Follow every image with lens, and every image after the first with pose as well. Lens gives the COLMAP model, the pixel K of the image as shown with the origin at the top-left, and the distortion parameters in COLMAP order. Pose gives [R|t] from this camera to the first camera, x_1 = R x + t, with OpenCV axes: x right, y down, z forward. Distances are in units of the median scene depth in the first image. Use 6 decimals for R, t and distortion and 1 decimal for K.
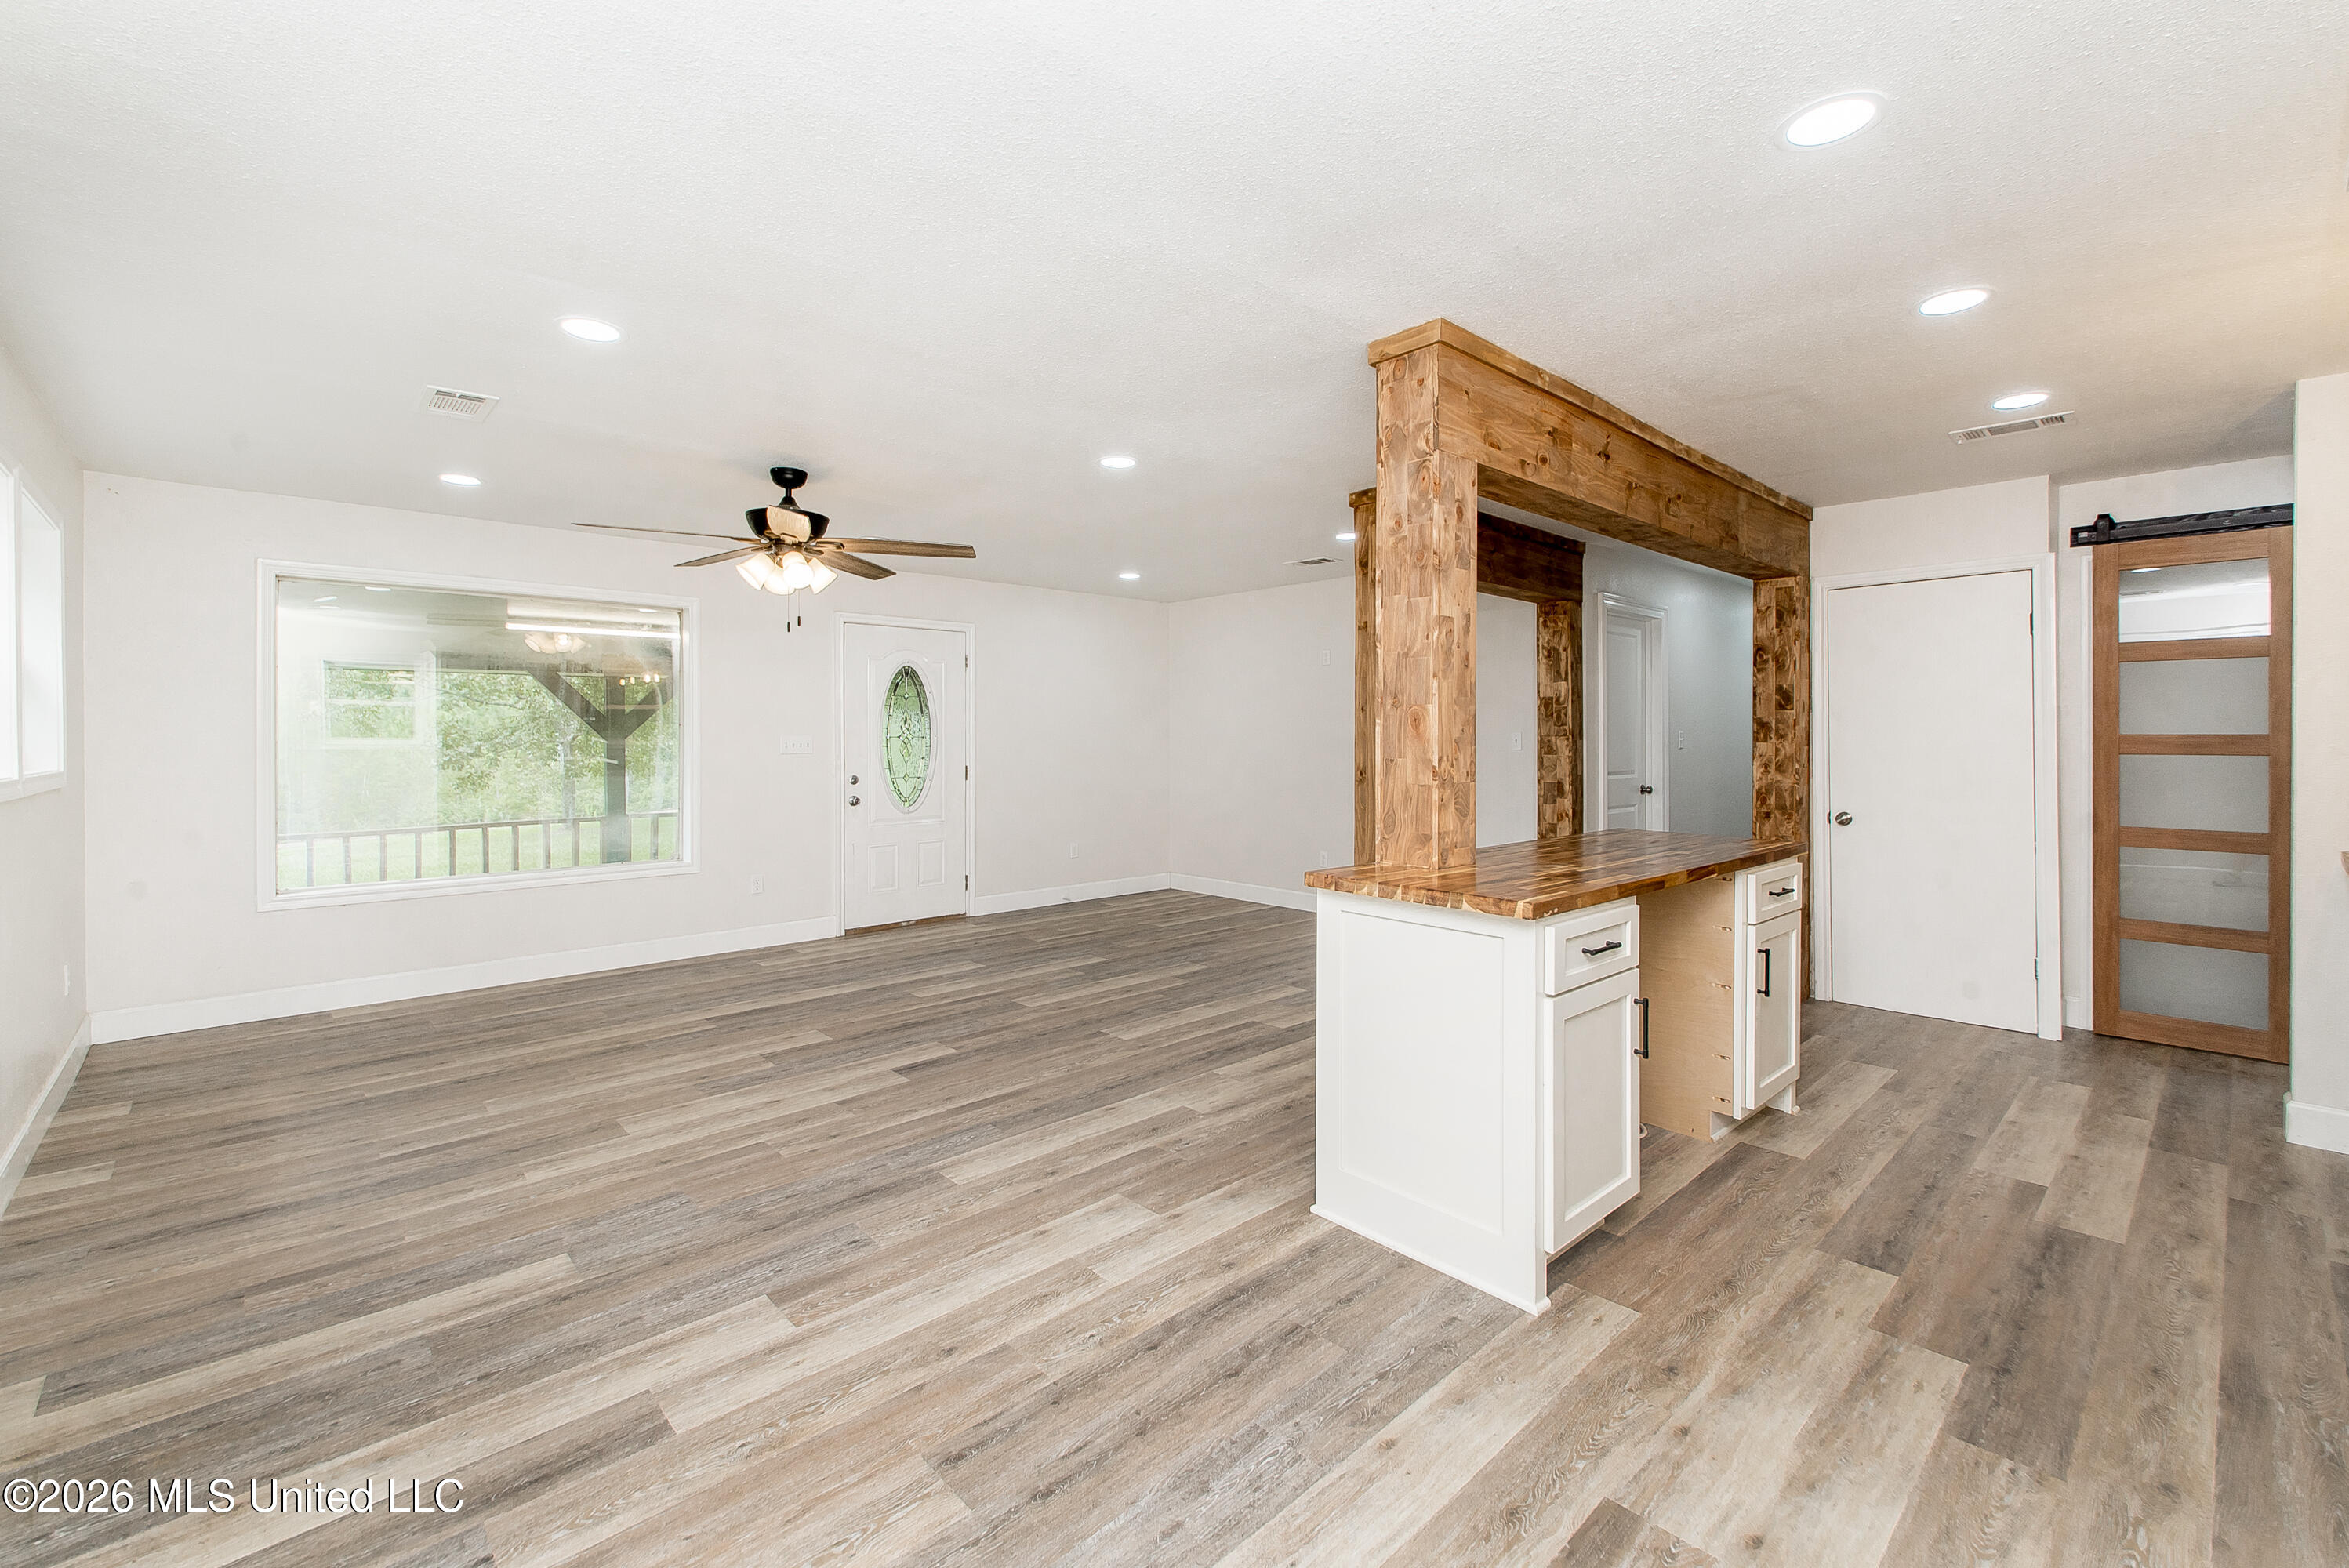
lens RADIAL K [[1006.9, 0, 1199.2], [0, 1006.9, 749.9], [0, 0, 1]] dist [0.017308, -0.012654]
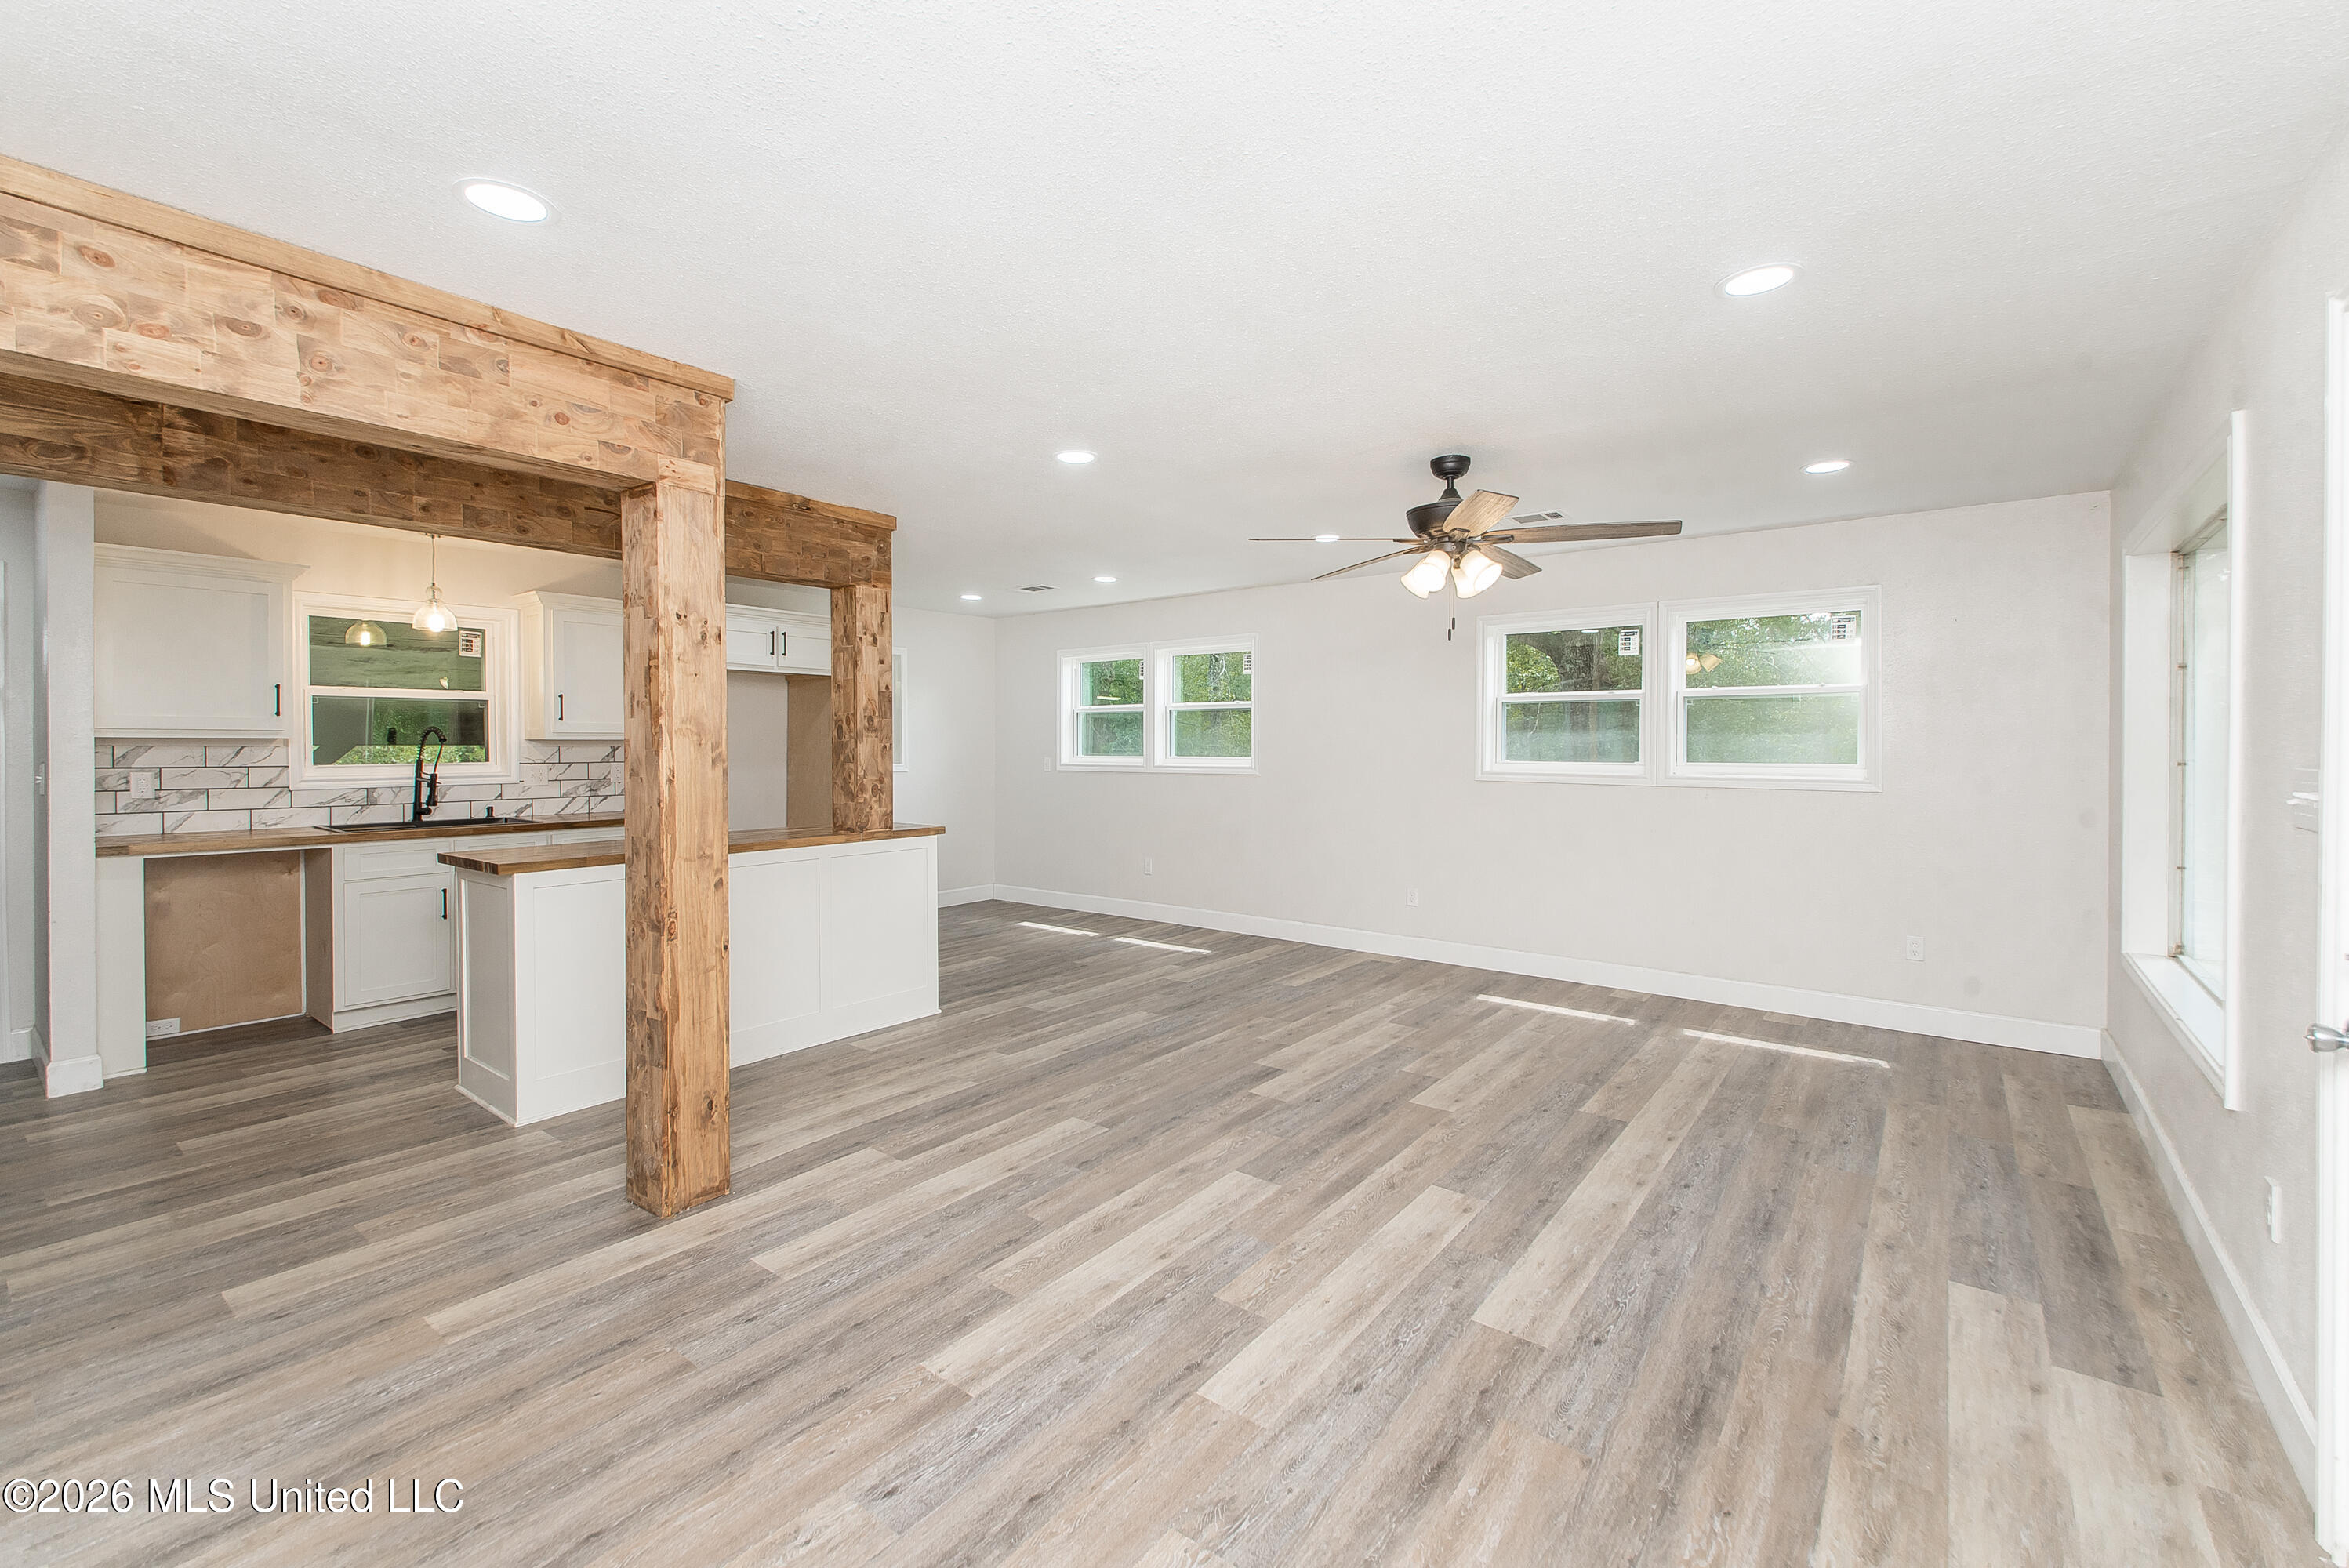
lens RADIAL K [[971.4, 0, 1180.2], [0, 971.4, 748.9], [0, 0, 1]] dist [0.022428, -0.012989]
pose [[-0.989922, 0.003753, -0.141567, -0.073238], [0.001302, 0.999848, 0.017401, -0.055087], [0.141611, 0.017041, -0.989776, 2.815072]]
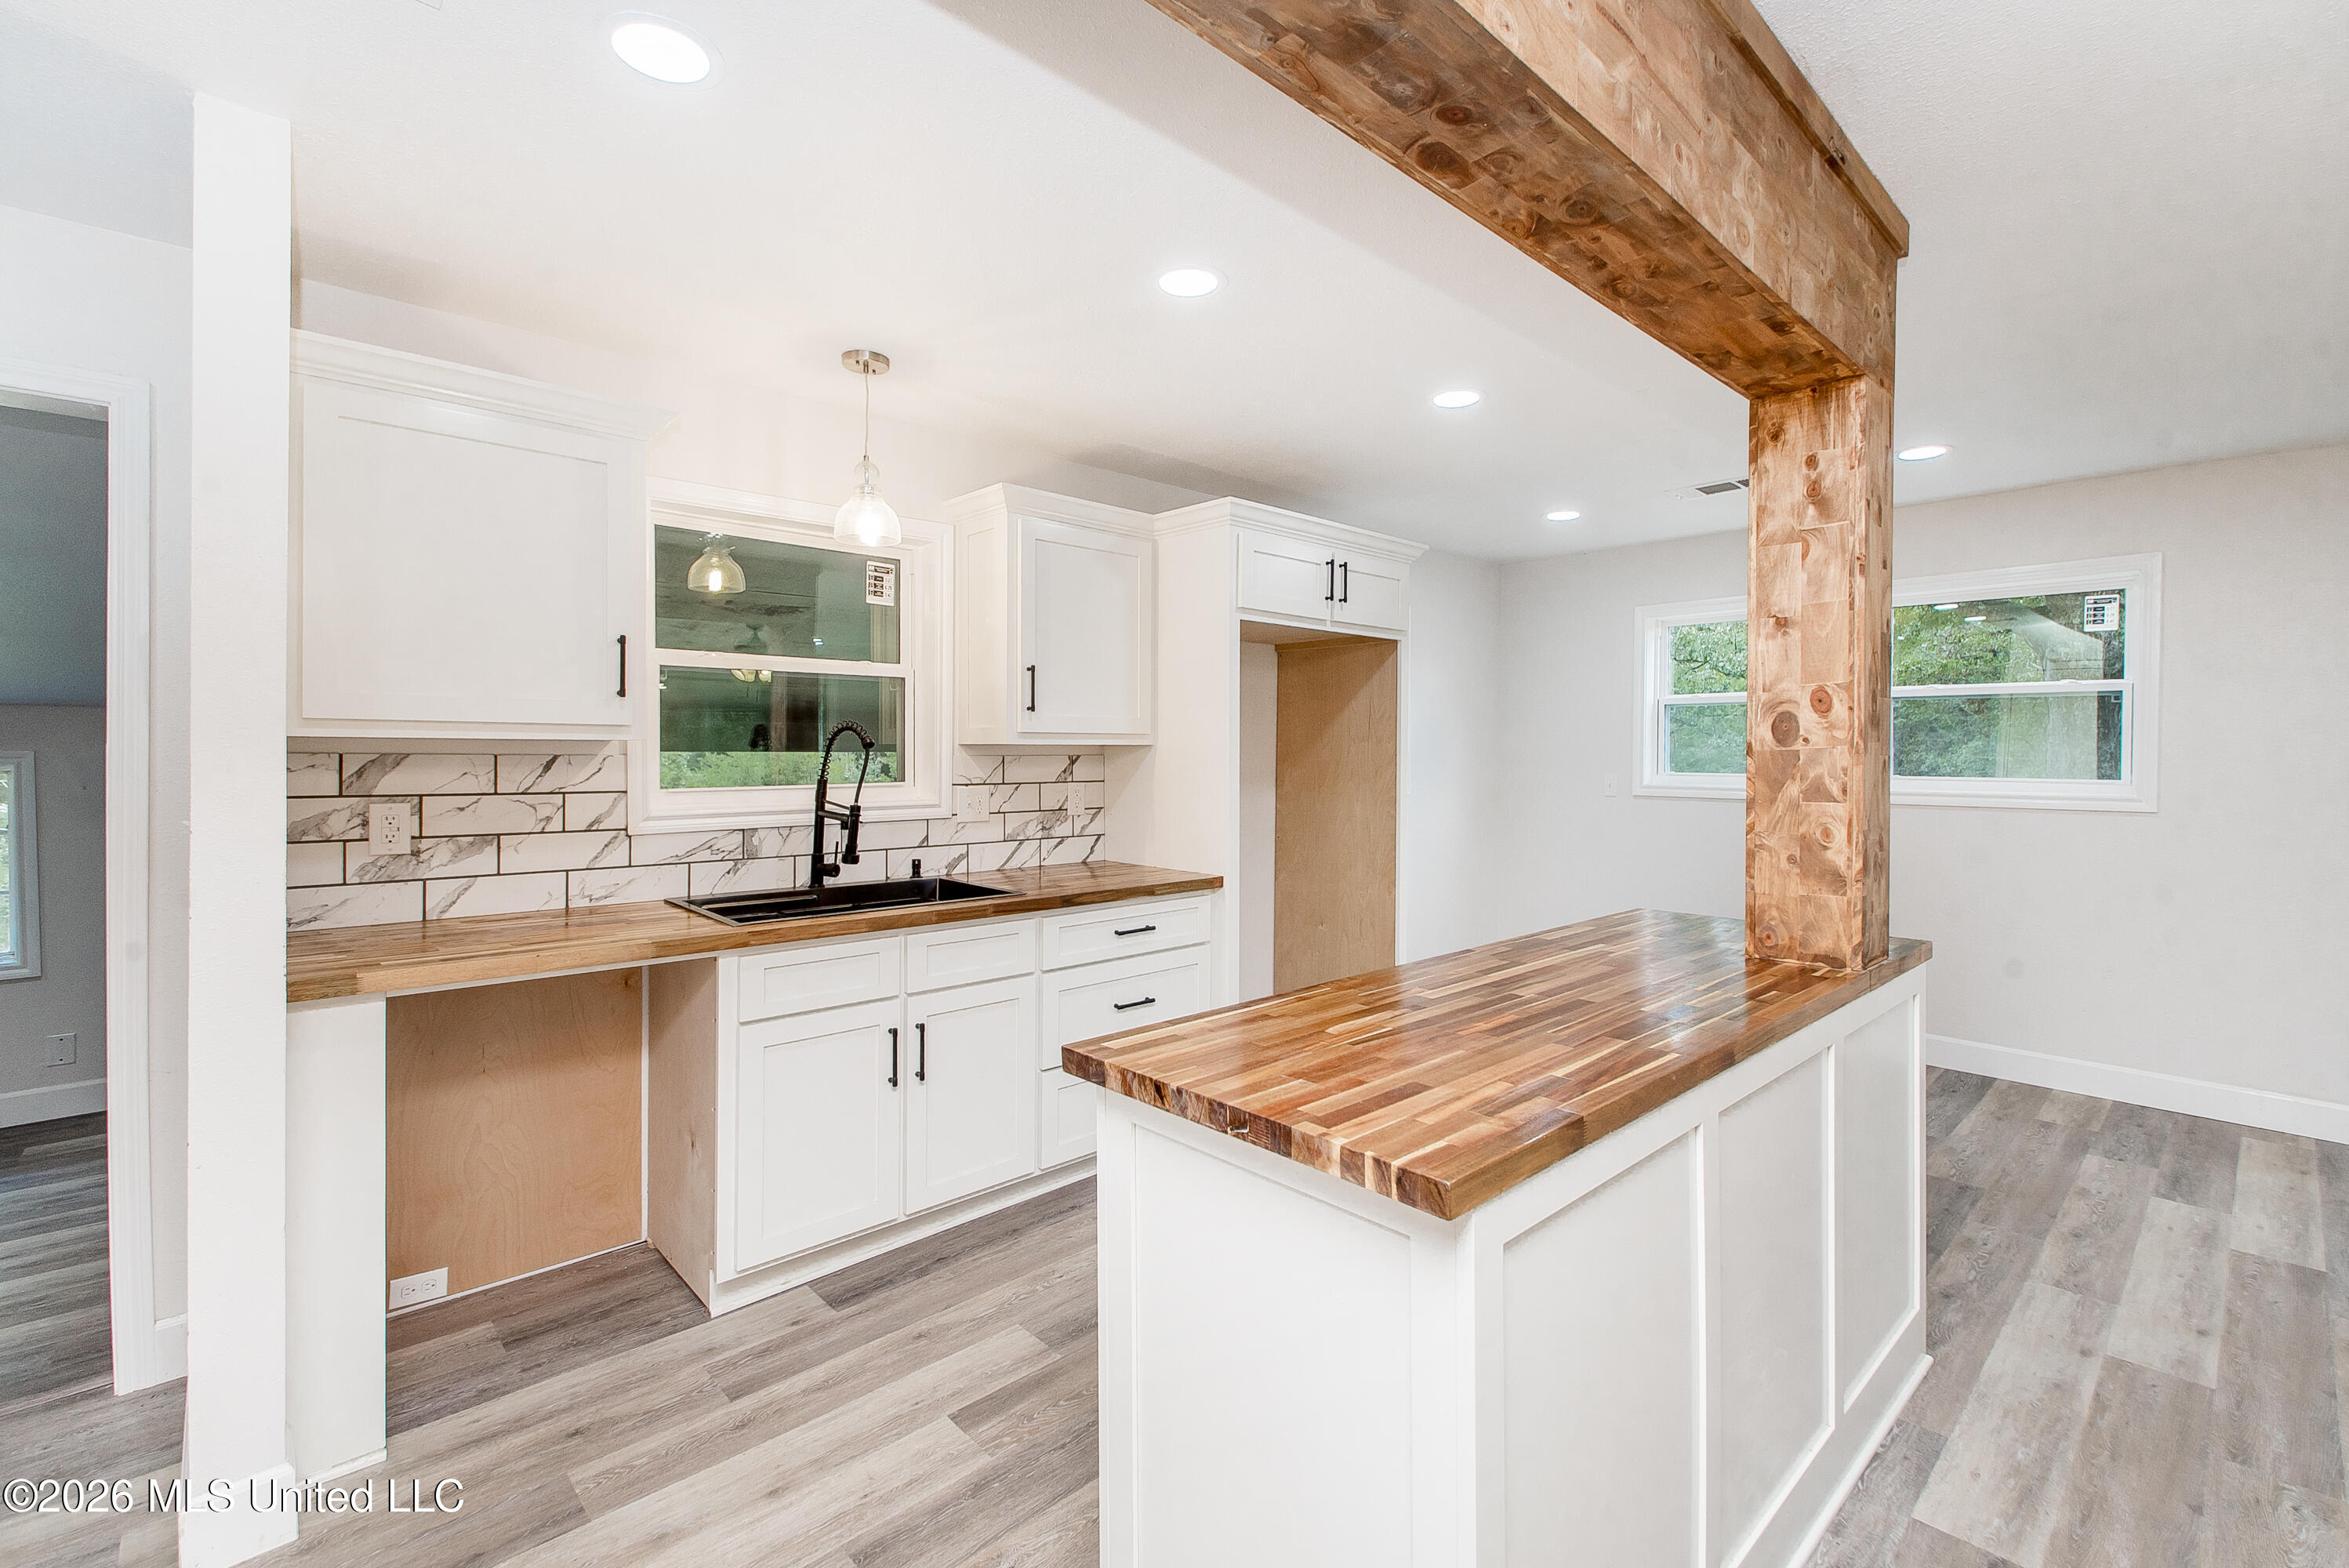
lens RADIAL K [[1006.9, 0, 1199.2], [0, 1006.9, 749.9], [0, 0, 1]] dist [0.017308, -0.012654]
pose [[-0.999929, -0.001556, 0.011840, 0.698464], [-0.001428, 0.999941, 0.010791, -0.047973], [-0.011856, 0.010774, -0.999872, 1.821141]]
